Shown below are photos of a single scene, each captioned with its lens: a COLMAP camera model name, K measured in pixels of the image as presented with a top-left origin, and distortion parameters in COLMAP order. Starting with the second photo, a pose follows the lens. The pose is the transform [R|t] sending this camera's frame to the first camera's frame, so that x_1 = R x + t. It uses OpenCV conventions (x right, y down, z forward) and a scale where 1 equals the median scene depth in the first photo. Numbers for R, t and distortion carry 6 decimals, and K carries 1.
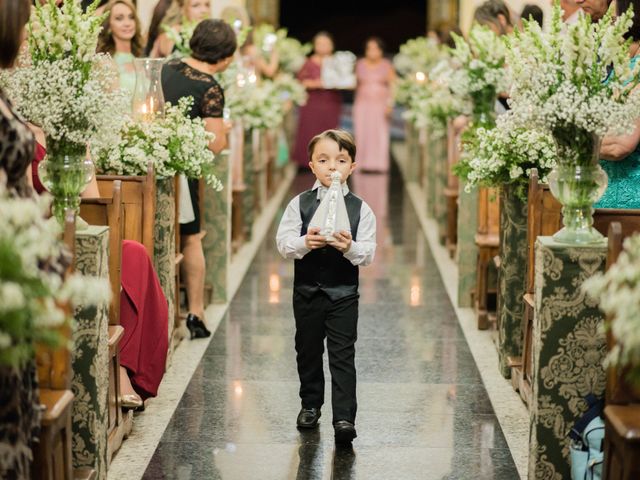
lens RADIAL K [[1805.1, 0, 320.3], [0, 1805.1, 285.2], [0, 0, 1]] dist [0.070515, 0.383550]
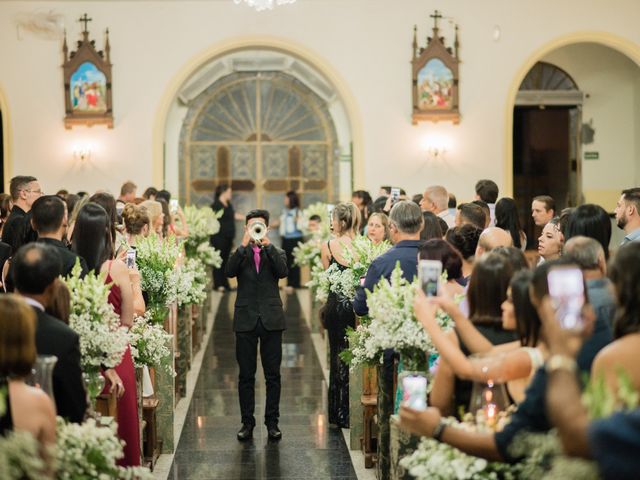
lens RADIAL K [[2073.8, 0, 320.1], [0, 2073.8, 286.8], [0, 0, 1]] dist [0.069244, 1.243820]
pose [[0.998371, -0.026745, 0.050391, -0.029094], [0.029095, 0.998495, -0.046493, -0.056715], [-0.049072, 0.047883, 0.997647, -0.786059]]
